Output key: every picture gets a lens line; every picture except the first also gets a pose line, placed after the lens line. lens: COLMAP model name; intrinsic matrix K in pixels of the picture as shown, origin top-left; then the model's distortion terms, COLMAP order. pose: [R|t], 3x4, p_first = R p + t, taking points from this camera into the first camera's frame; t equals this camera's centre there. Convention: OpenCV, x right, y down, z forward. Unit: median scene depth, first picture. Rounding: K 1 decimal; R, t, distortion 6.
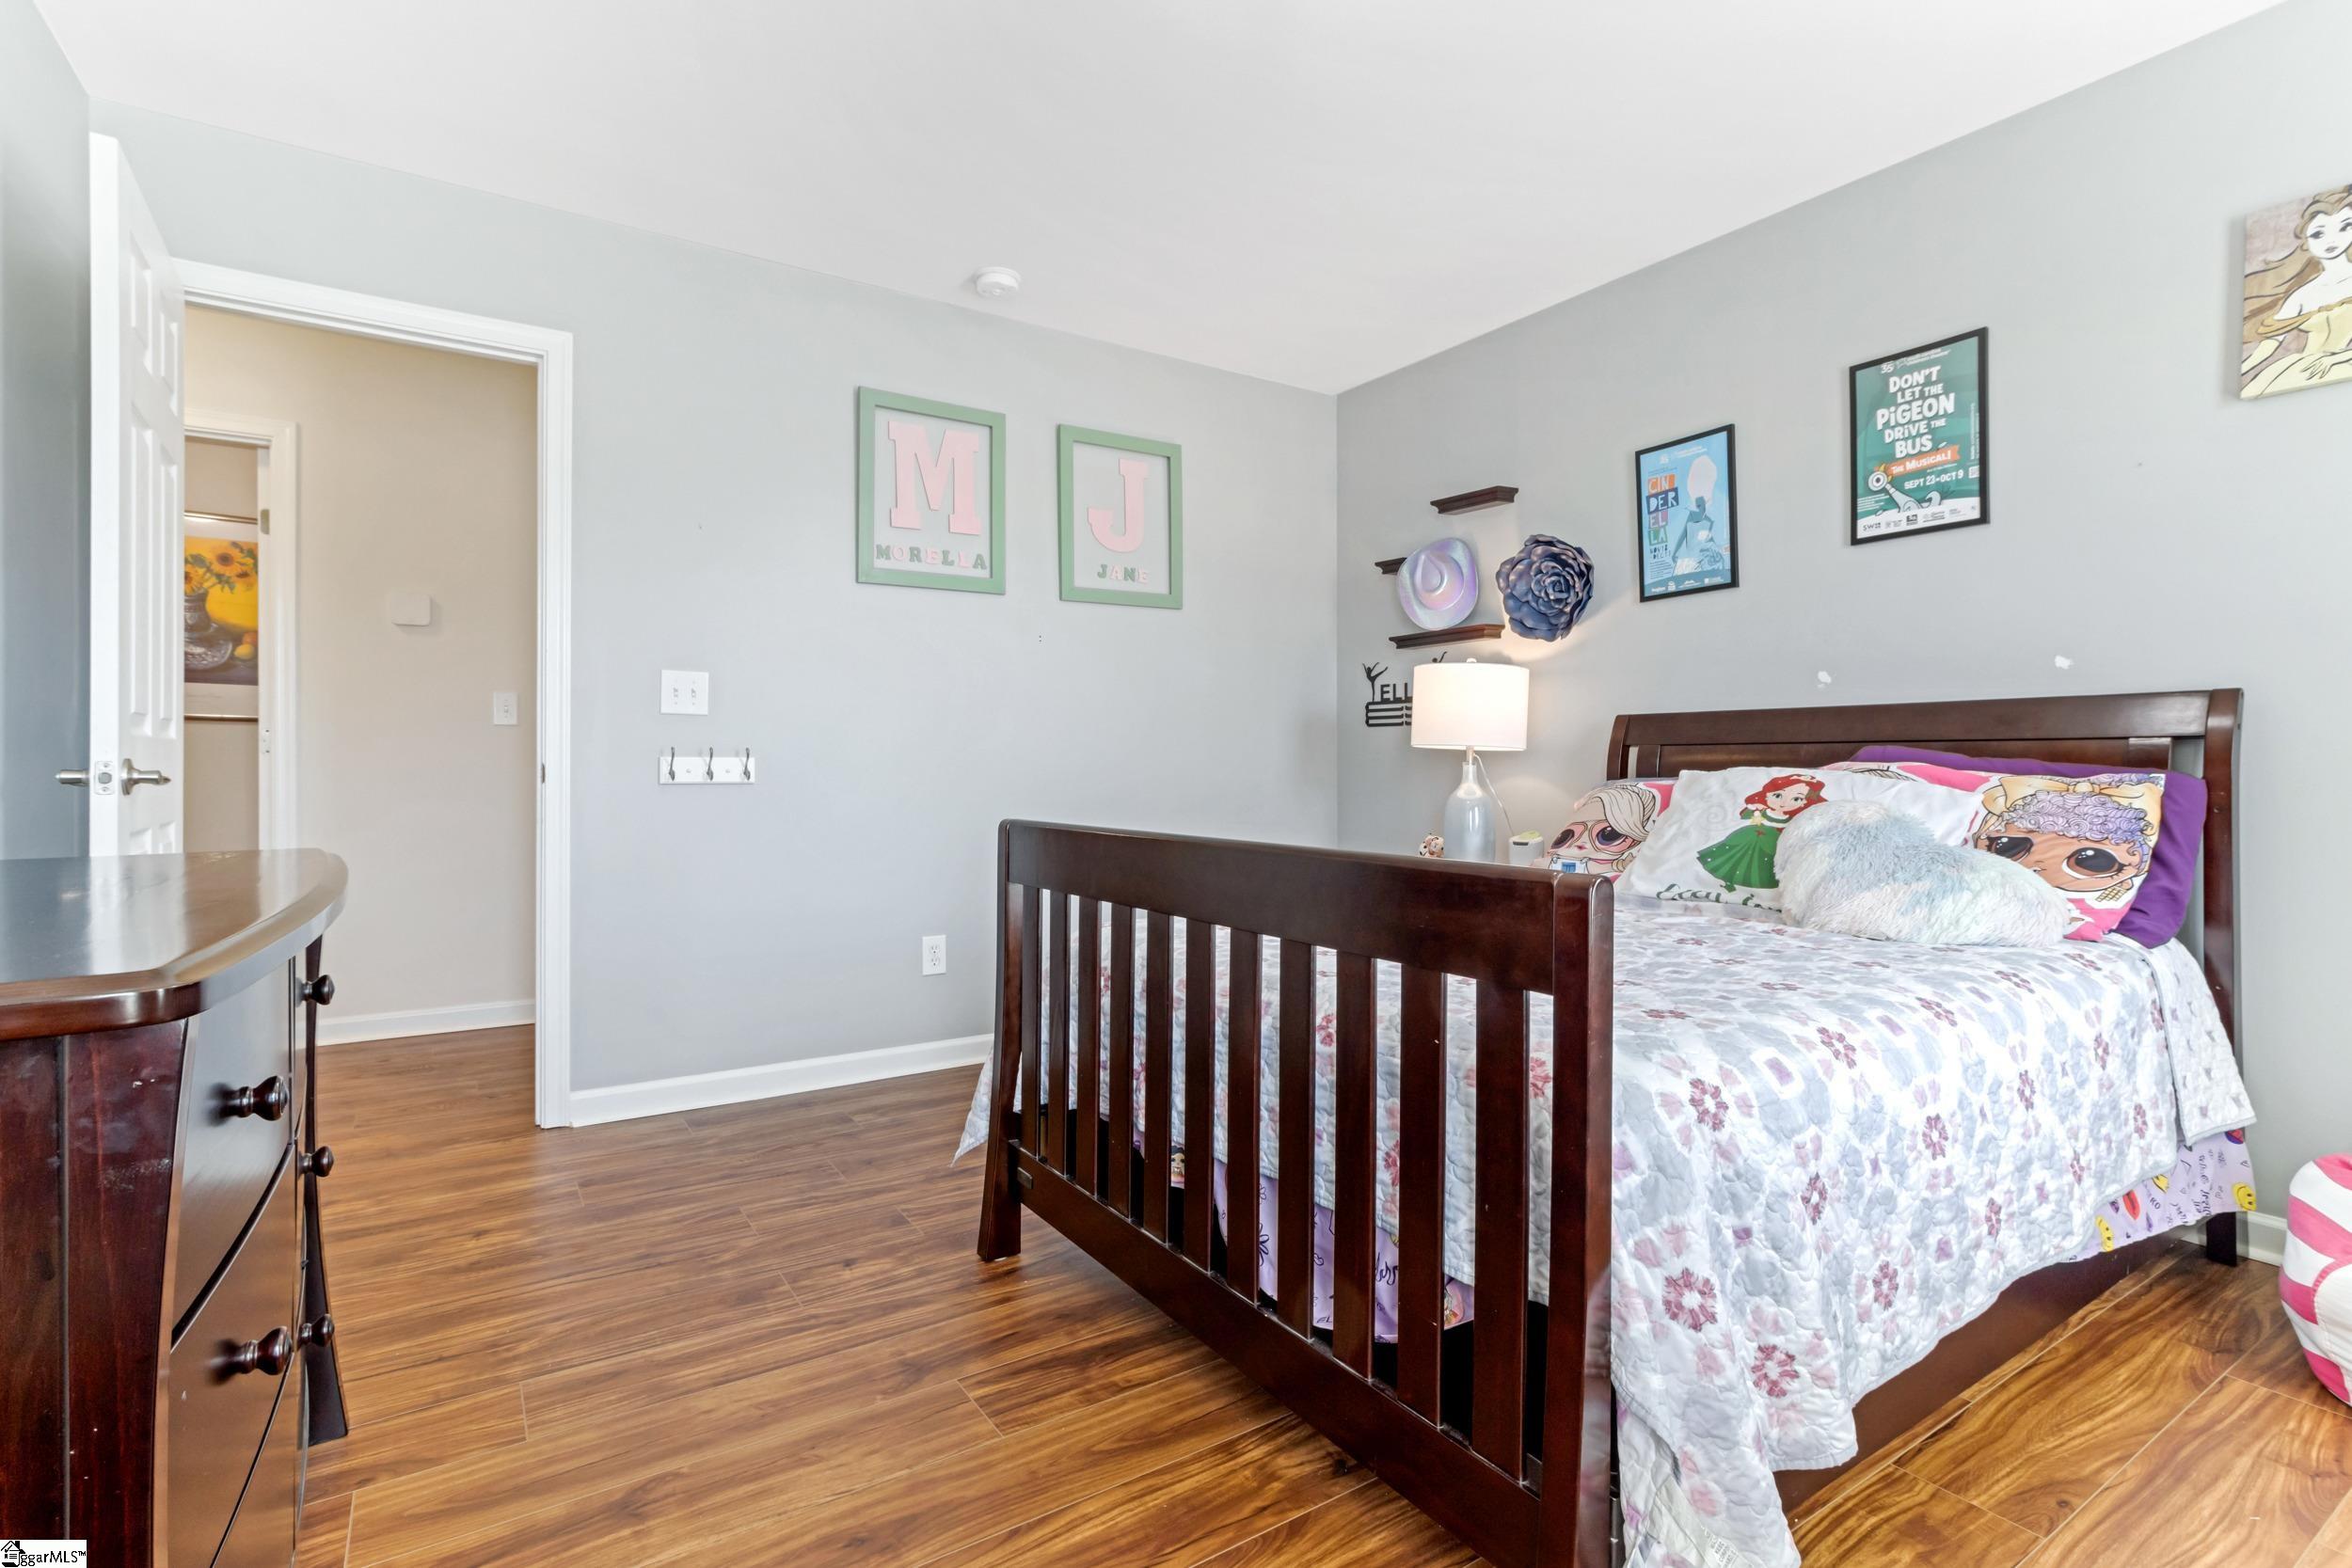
lens RADIAL K [[1123.5, 0, 1168.1], [0, 1123.5, 760.3], [0, 0, 1]] dist [0.002069, 0.000451]
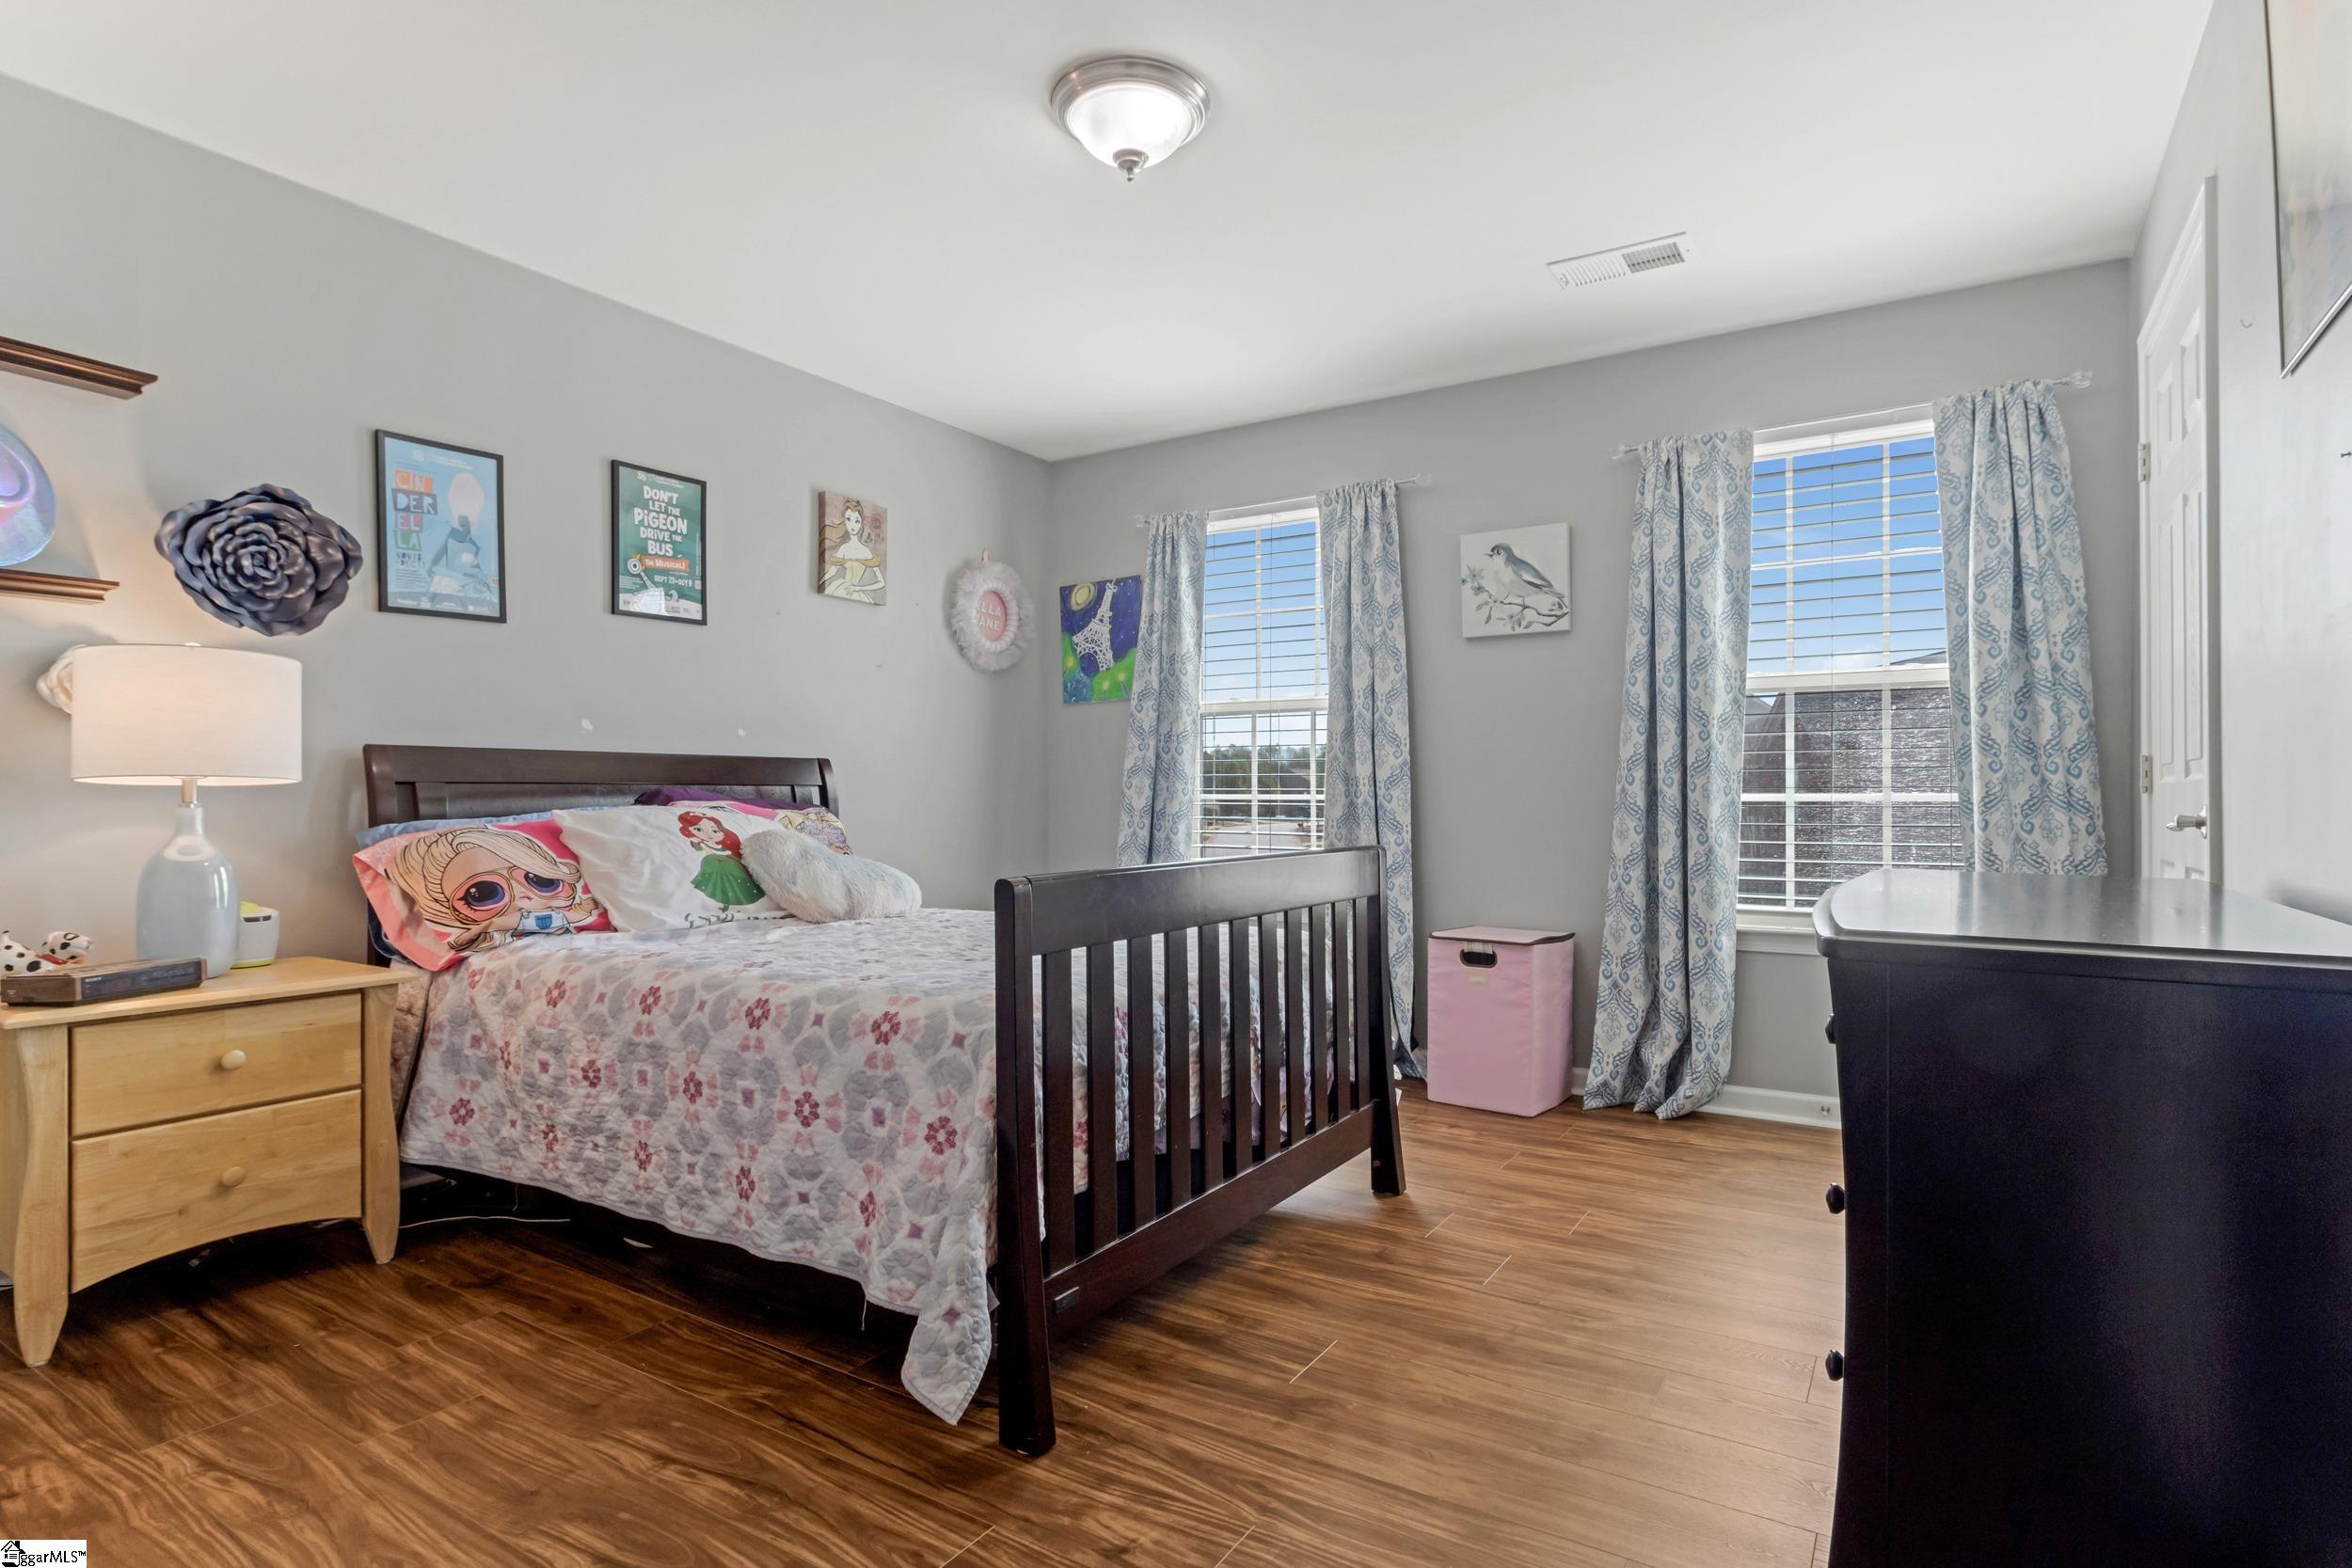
lens RADIAL K [[1152.5, 0, 1185.5], [0, 1152.5, 776.8], [0, 0, 1]] dist [0.001649, 0.000698]
pose [[-0.404749, 0.019844, 0.914212, -0.734462], [0.003580, 0.999791, -0.020117, 0.002114], [-0.914421, -0.004869, -0.404736, 0.976021]]
